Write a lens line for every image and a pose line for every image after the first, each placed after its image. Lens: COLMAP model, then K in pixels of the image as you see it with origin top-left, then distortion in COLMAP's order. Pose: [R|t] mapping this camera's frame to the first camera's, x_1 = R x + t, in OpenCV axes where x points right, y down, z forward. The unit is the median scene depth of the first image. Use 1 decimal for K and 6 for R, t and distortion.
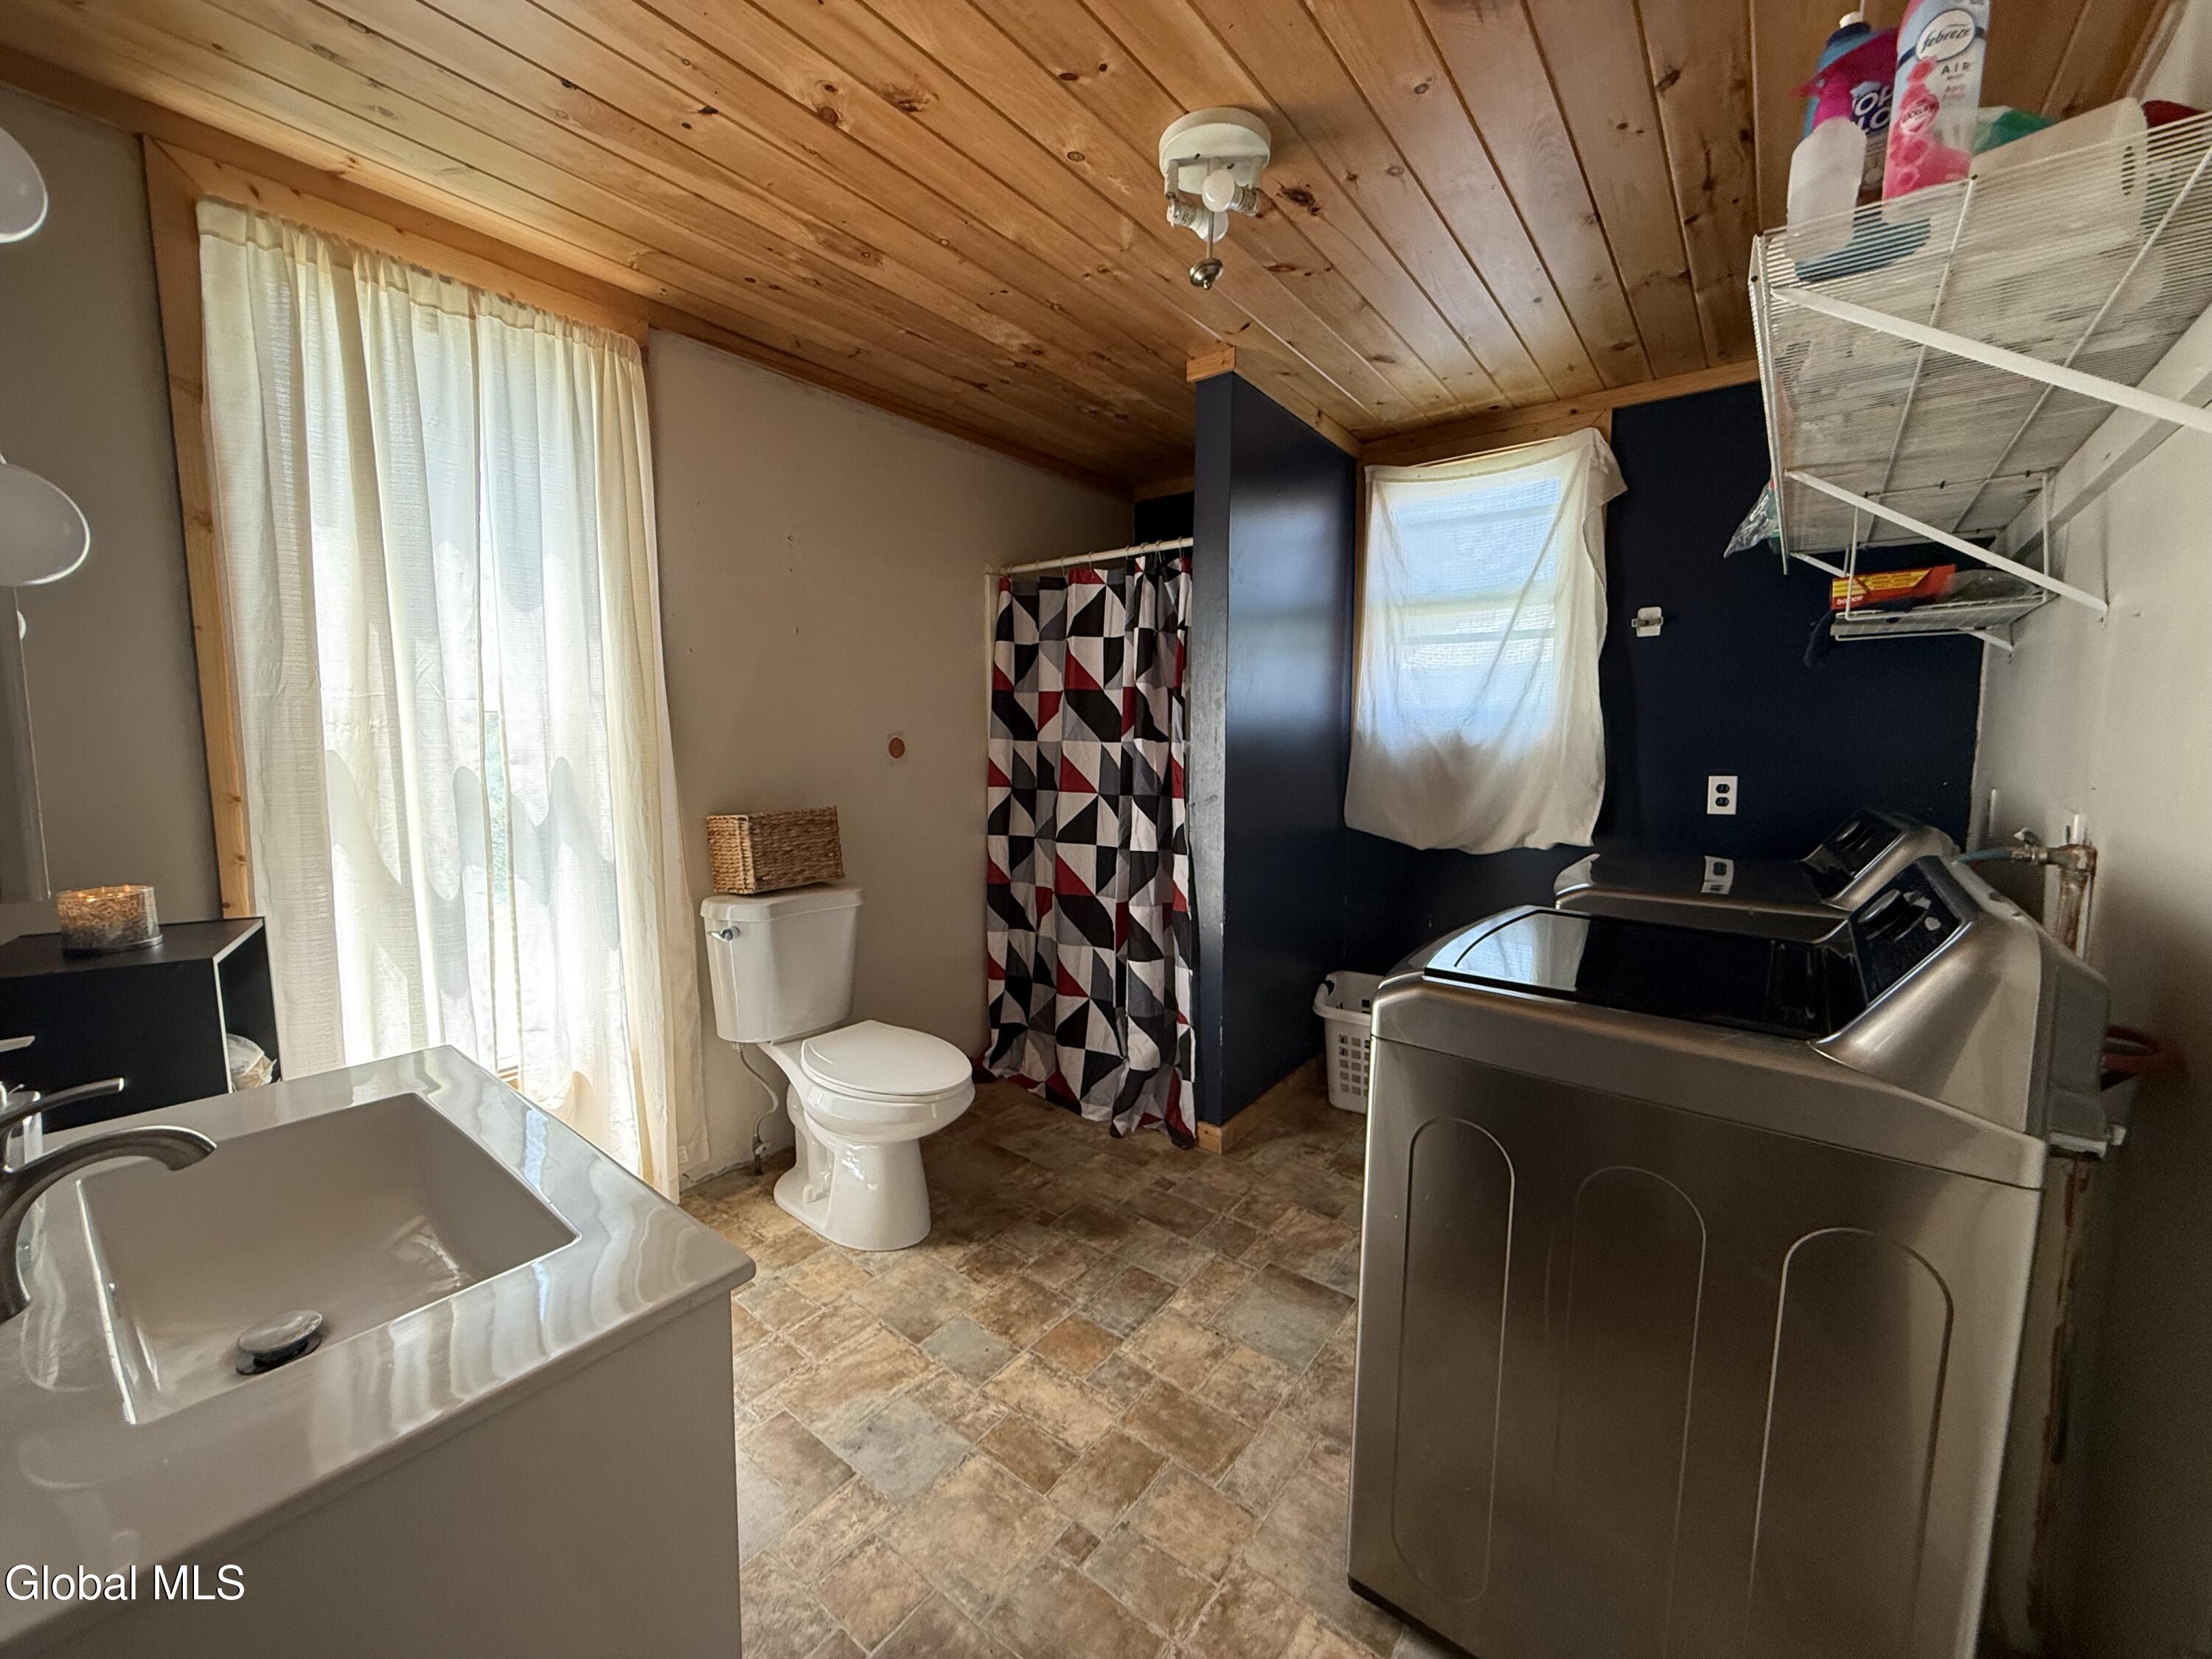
lens RADIAL K [[882.0, 0, 1105.5], [0, 882.0, 835.7], [0, 0, 1]] dist [0.001366, 0.000675]
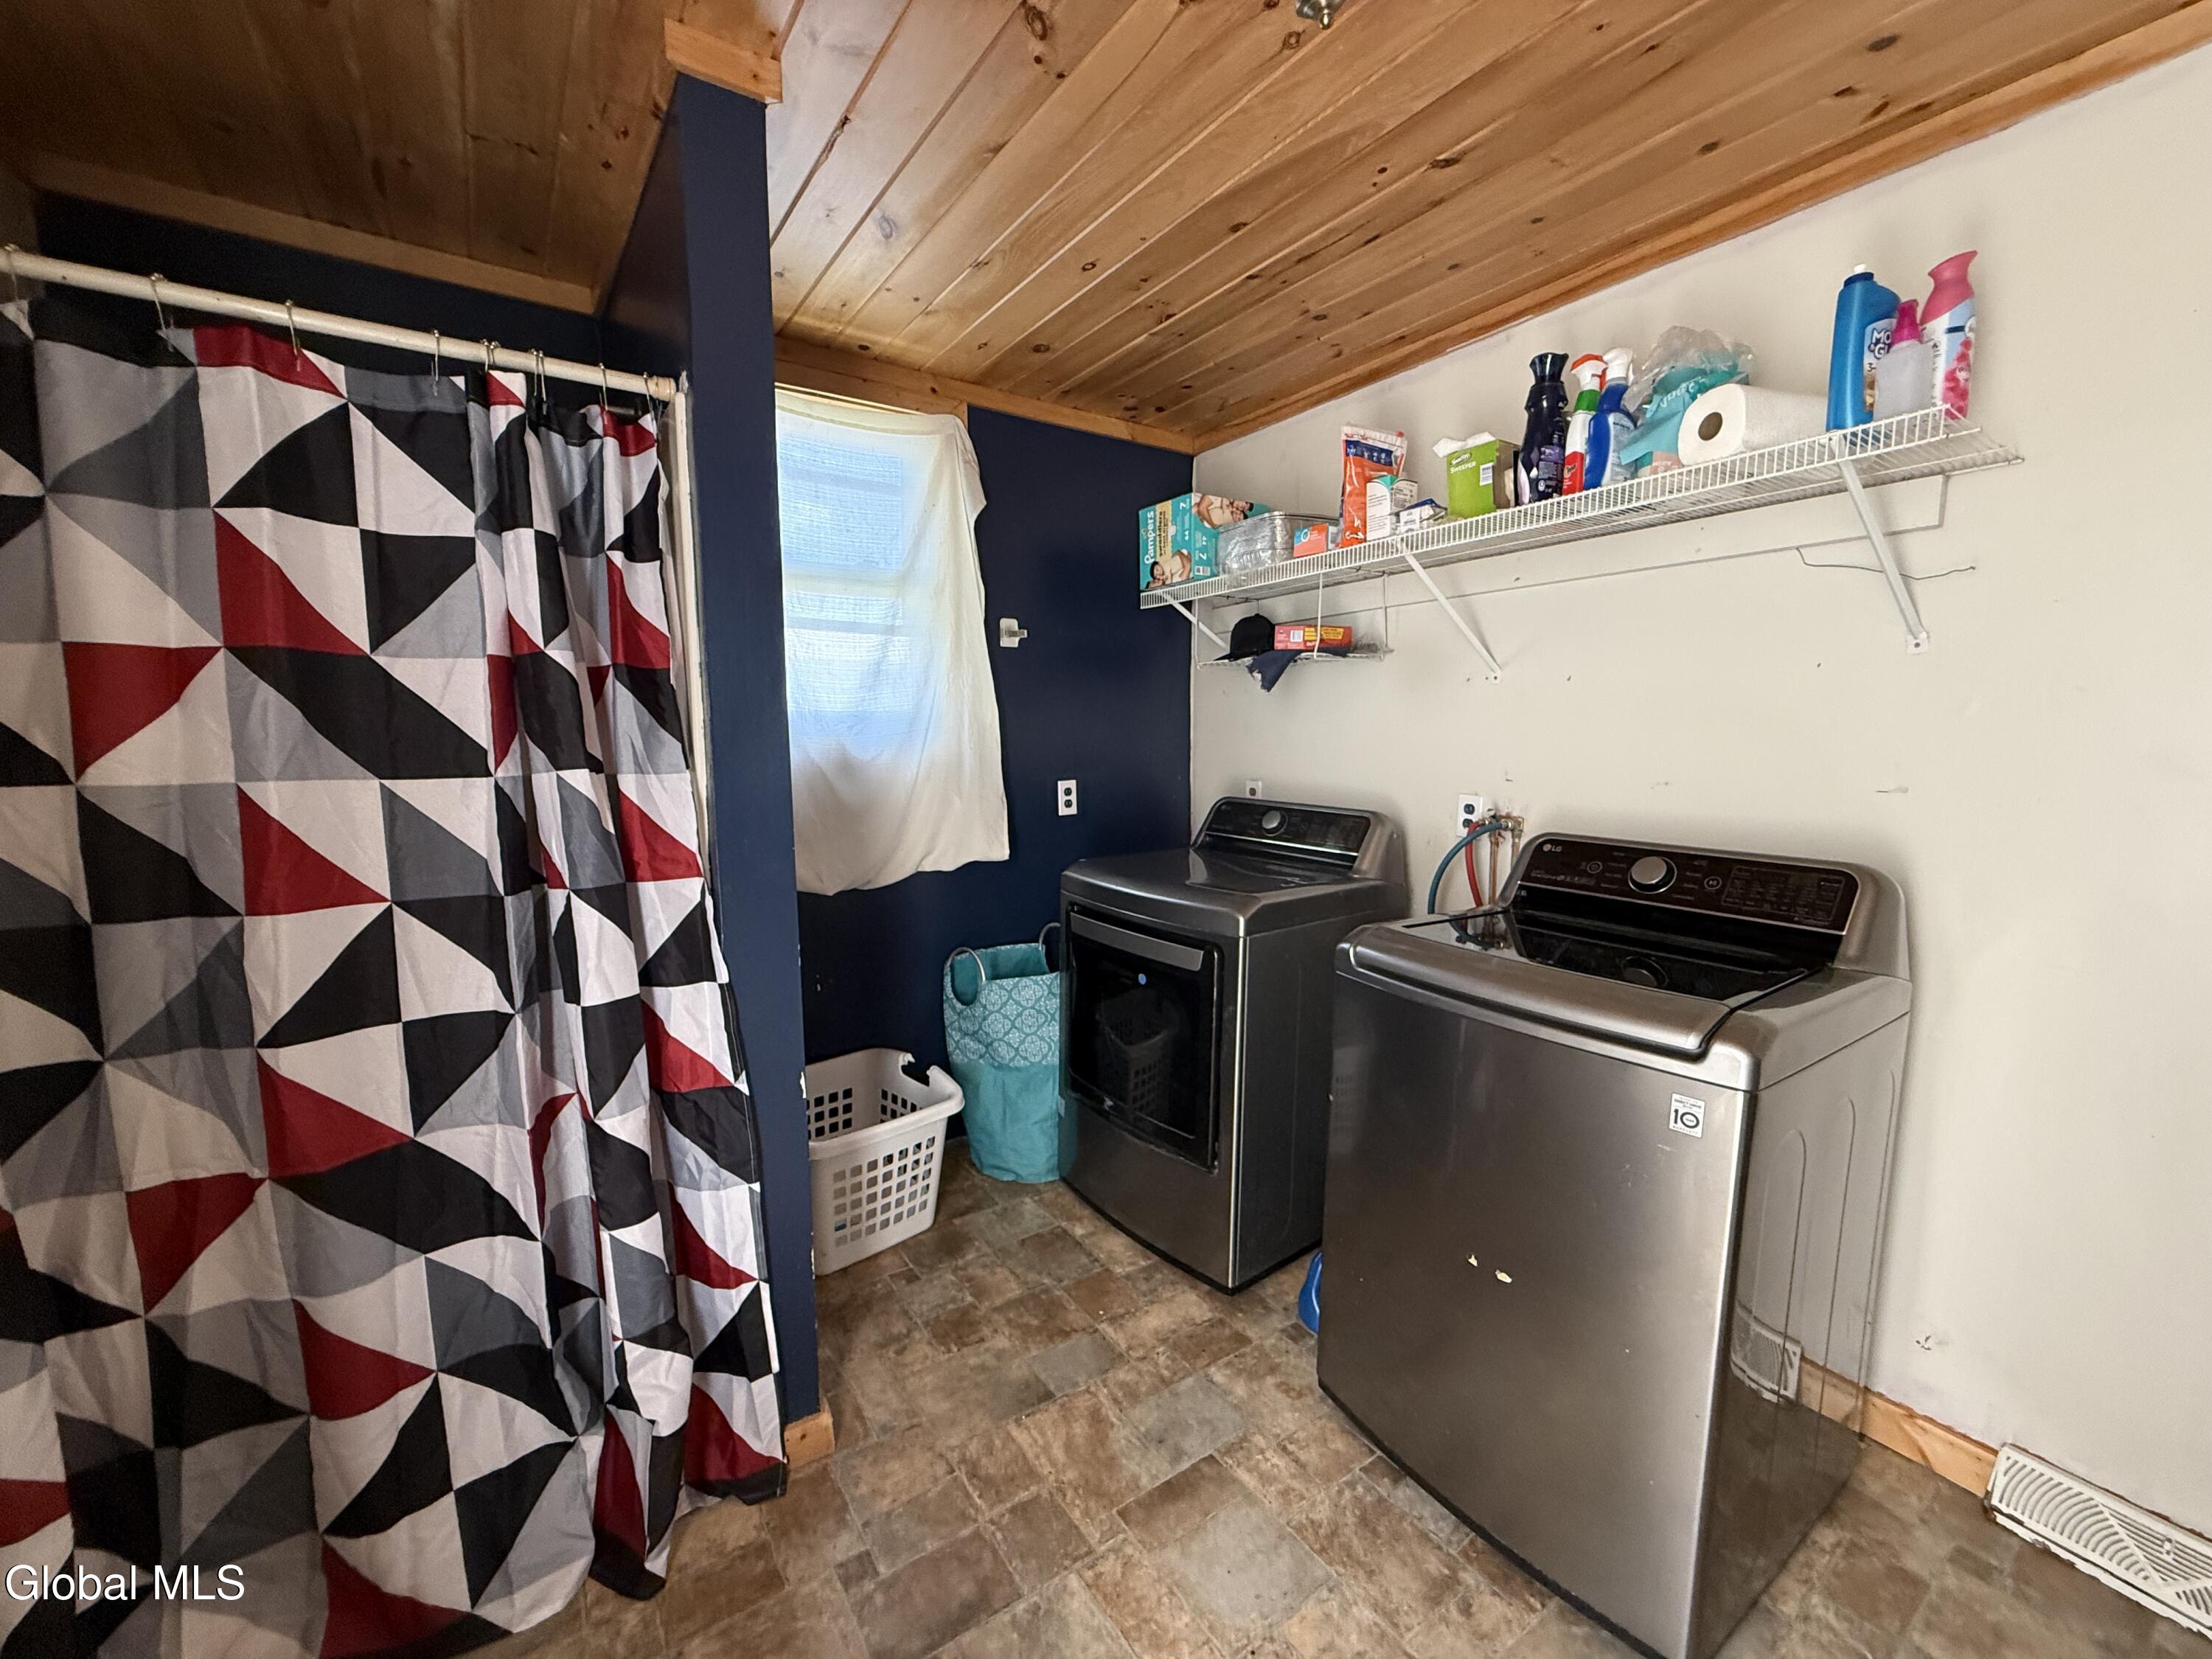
lens RADIAL K [[882.0, 0, 1104.4], [0, 882.0, 829.6], [0, 0, 1]] dist [0.001366, 0.000675]
pose [[0.295729, -0.109451, 0.948981, -0.303756], [0.104924, 0.991126, 0.081615, -0.080182], [-0.949492, 0.075435, 0.304589, 0.542114]]
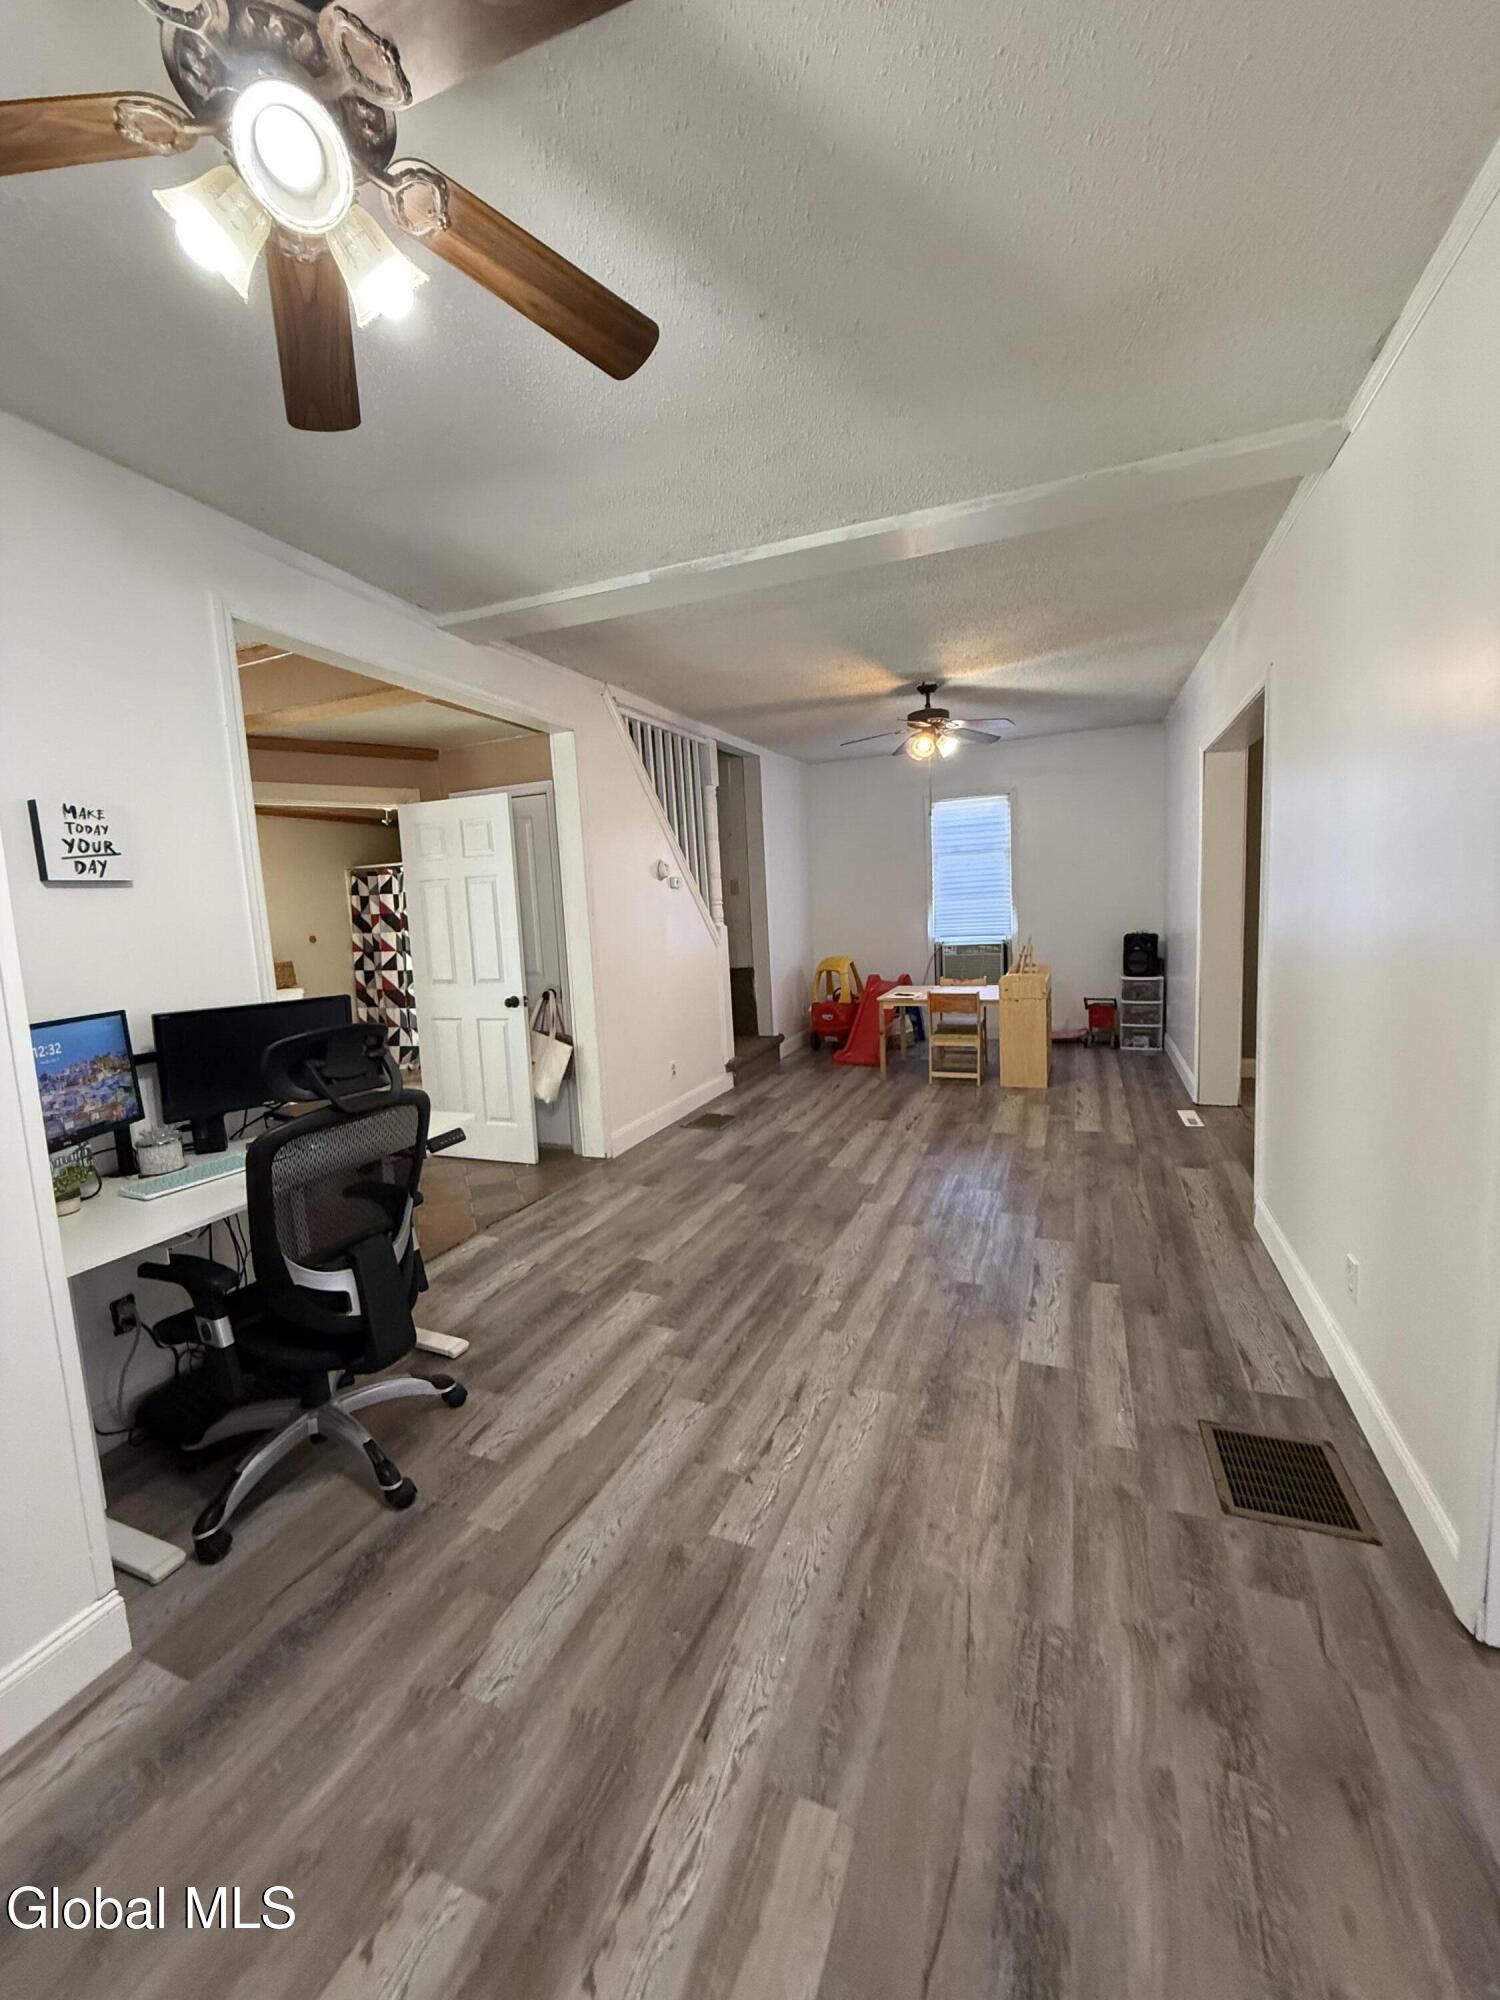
lens RADIAL K [[797.5, 0, 749.6], [0, 797.5, 998.8], [0, 0, 1]] dist [0.001366, 0.000675]
pose [[0.960410, -0.081906, 0.266279, 0.369550], [0.081657, 0.996588, 0.012027, 0.156428], [-0.266355, 0.010193, 0.963821, -1.648799]]
